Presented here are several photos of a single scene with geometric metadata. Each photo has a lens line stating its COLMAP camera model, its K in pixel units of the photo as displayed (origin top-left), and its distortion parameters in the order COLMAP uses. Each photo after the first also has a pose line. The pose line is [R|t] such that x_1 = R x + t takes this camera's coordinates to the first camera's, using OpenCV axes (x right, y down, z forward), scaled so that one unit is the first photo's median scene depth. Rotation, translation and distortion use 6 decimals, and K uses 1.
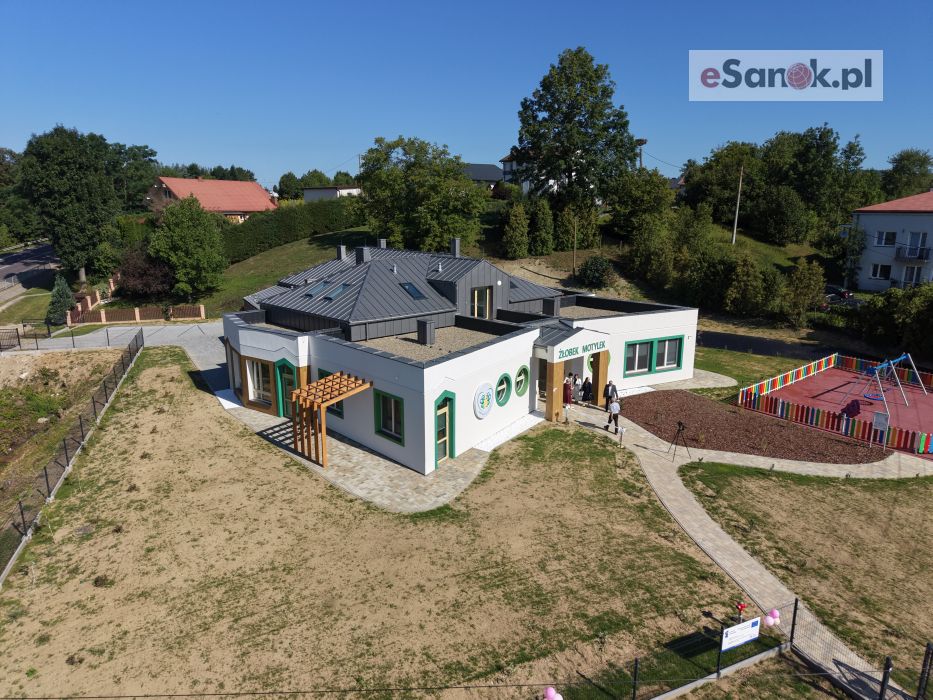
lens RADIAL K [[623.7, 0, 467.5], [0, 623.7, 353.5], [0, 0, 1]] dist [0.031400, -0.033763]
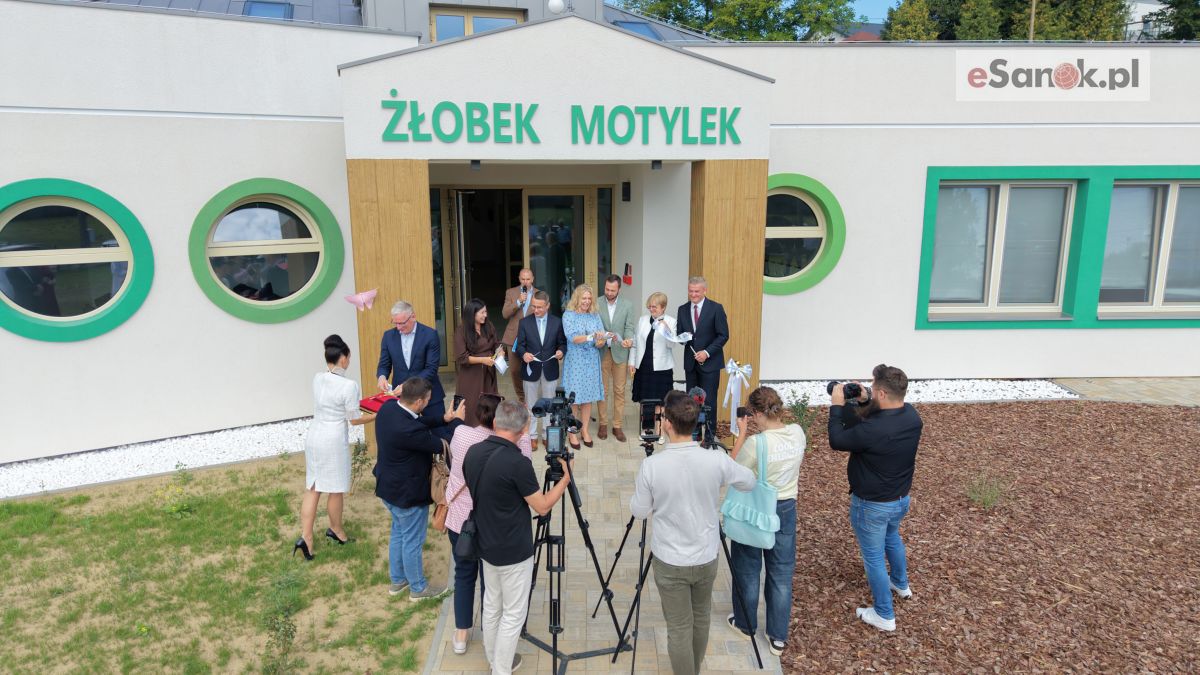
lens RADIAL K [[806.0, 0, 600.8], [0, 806.0, 344.9], [0, 0, 1]] dist [0.029436, -0.030030]
pose [[0.898372, 0.088680, -0.430191, 0.268640], [-0.095118, 0.995444, 0.006567, 0.053447], [0.428814, 0.035019, 0.902714, 0.664130]]
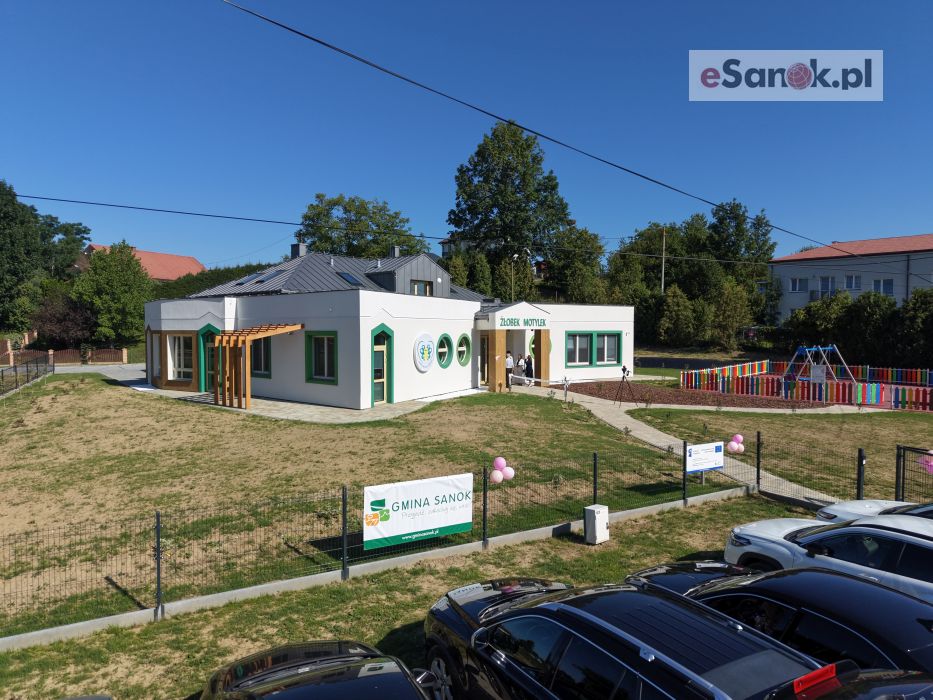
lens RADIAL K [[623.7, 0, 467.9], [0, 623.7, 352.2], [0, 0, 1]] dist [0.031400, -0.033763]
pose [[0.995442, -0.004114, 0.095285, 0.002104], [0.022074, 0.981880, -0.188216, 0.192333], [-0.092784, 0.189461, 0.977495, 0.046093]]
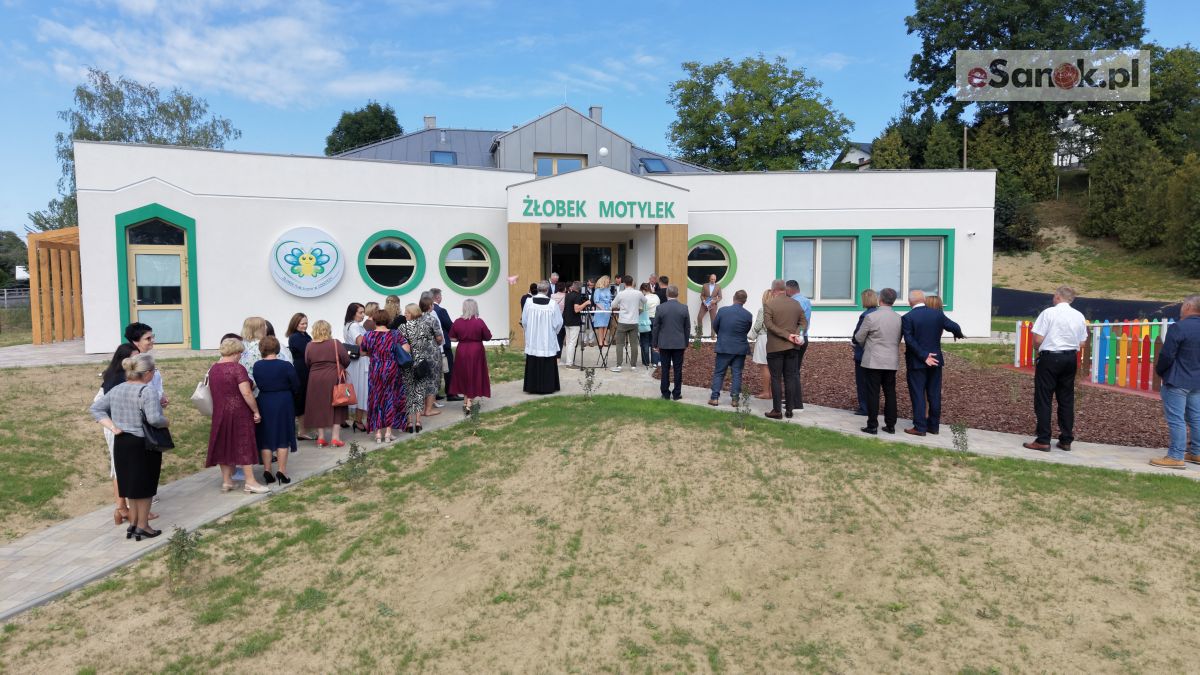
lens RADIAL K [[806.0, 0, 604.5], [0, 806.0, 337.4], [0, 0, 1]] dist [0.029436, -0.030030]
pose [[0.858489, 0.031104, -0.511888, 0.437904], [-0.111246, 0.985686, -0.126678, 0.145862], [0.500621, 0.165697, 0.849661, 0.423340]]
